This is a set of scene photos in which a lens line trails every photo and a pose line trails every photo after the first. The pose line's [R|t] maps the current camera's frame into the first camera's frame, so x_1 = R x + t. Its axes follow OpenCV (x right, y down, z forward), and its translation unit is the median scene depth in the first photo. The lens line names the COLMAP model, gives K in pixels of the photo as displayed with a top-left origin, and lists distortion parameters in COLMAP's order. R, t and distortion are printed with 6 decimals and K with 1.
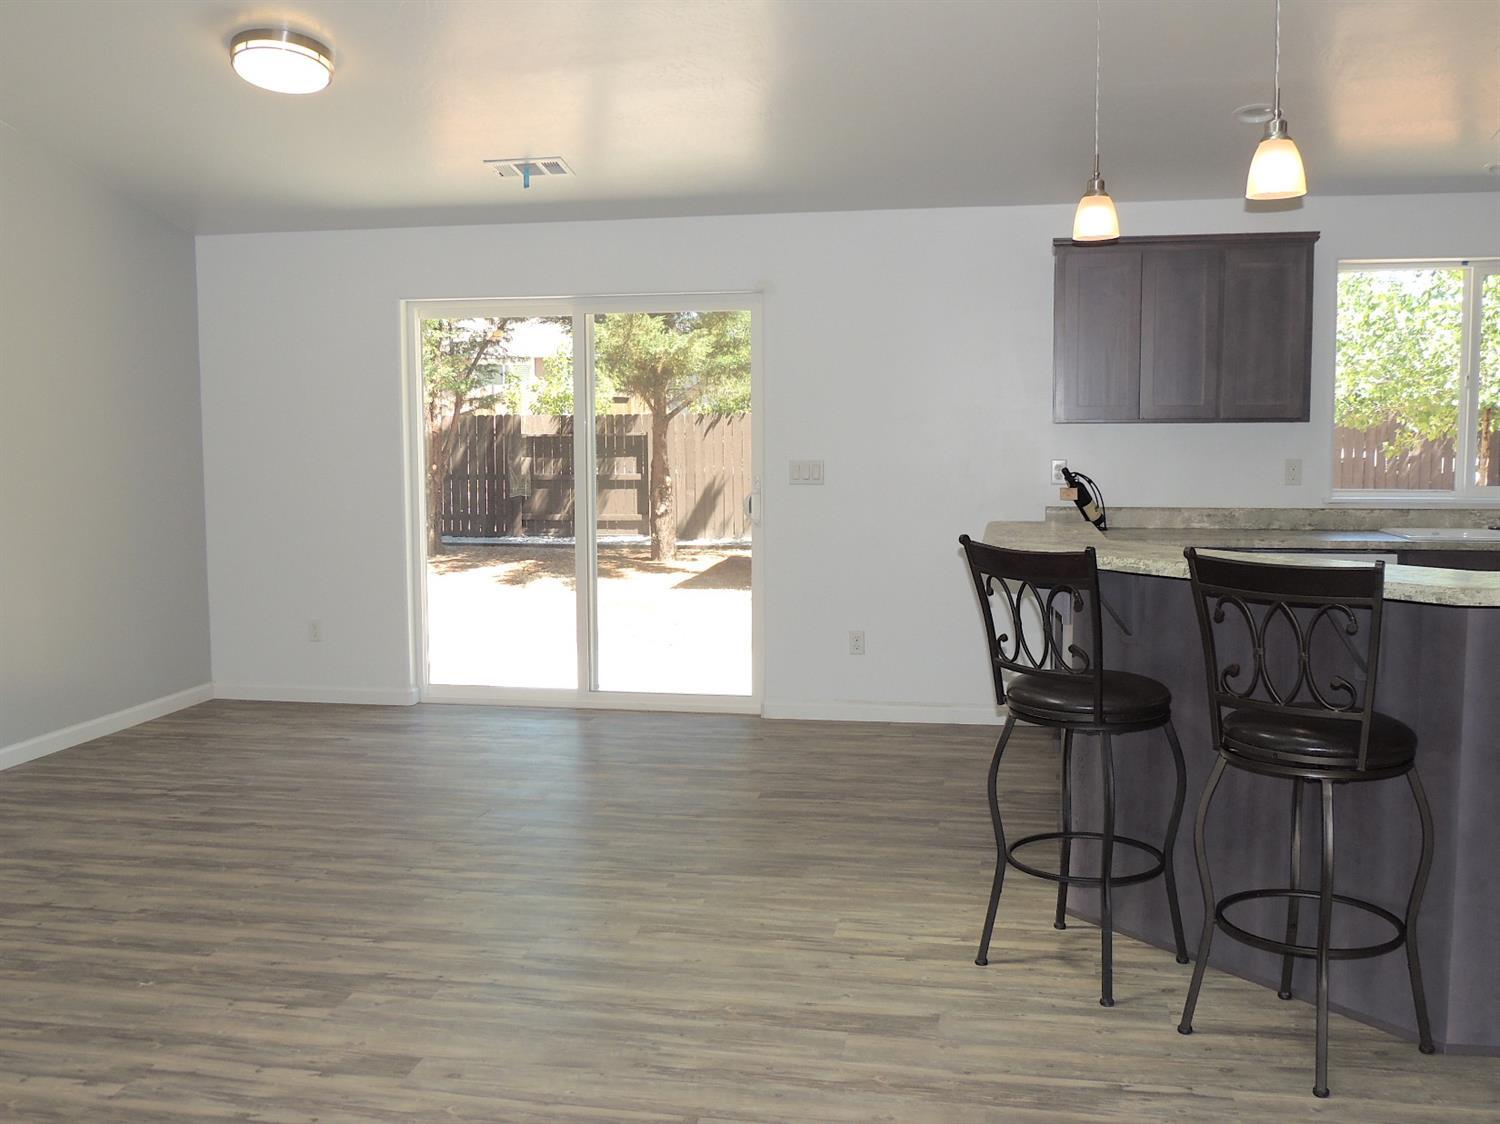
lens RADIAL K [[1421.8, 0, 750.0], [0, 1421.8, 559.1], [0, 0, 1]] dist [-0.034501, 0.000000]
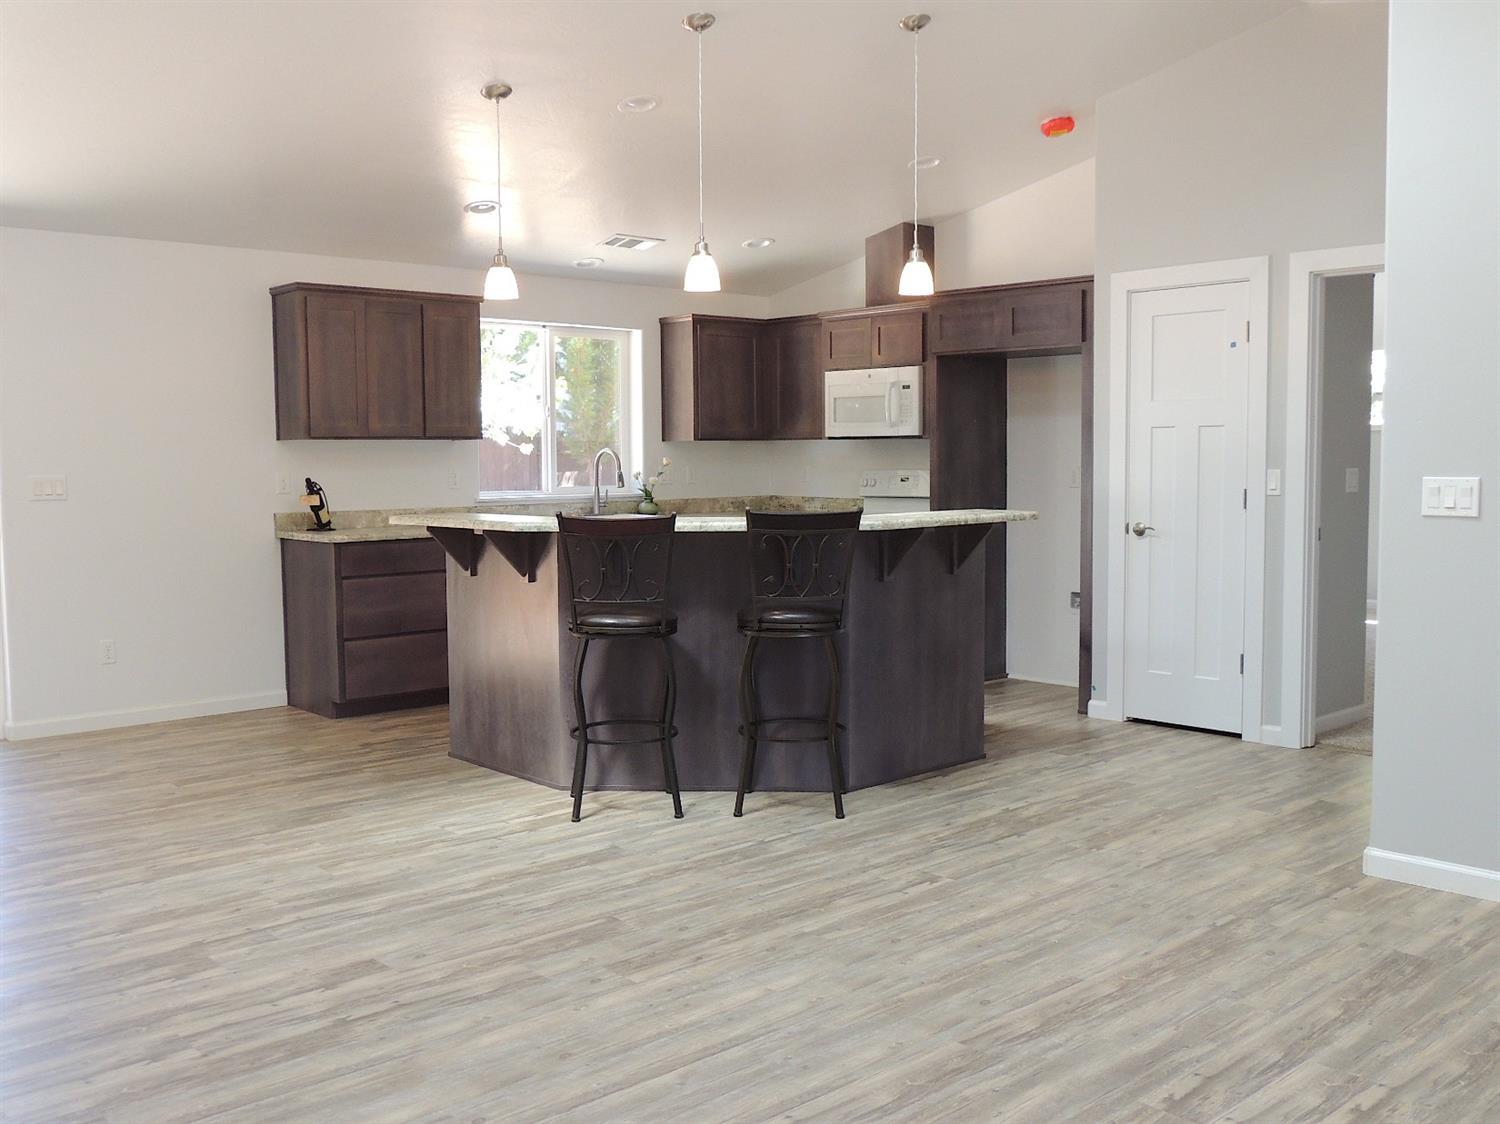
lens RADIAL K [[1421.8, 0, 751.2], [0, 1421.8, 563.2], [0, 0, 1]] dist [-0.034501, 0.000000]
pose [[0.598882, -0.061306, 0.798487, -0.888750], [0.077656, 0.996812, 0.018289, 0.022619], [-0.797063, 0.051054, 0.601734, 0.012782]]
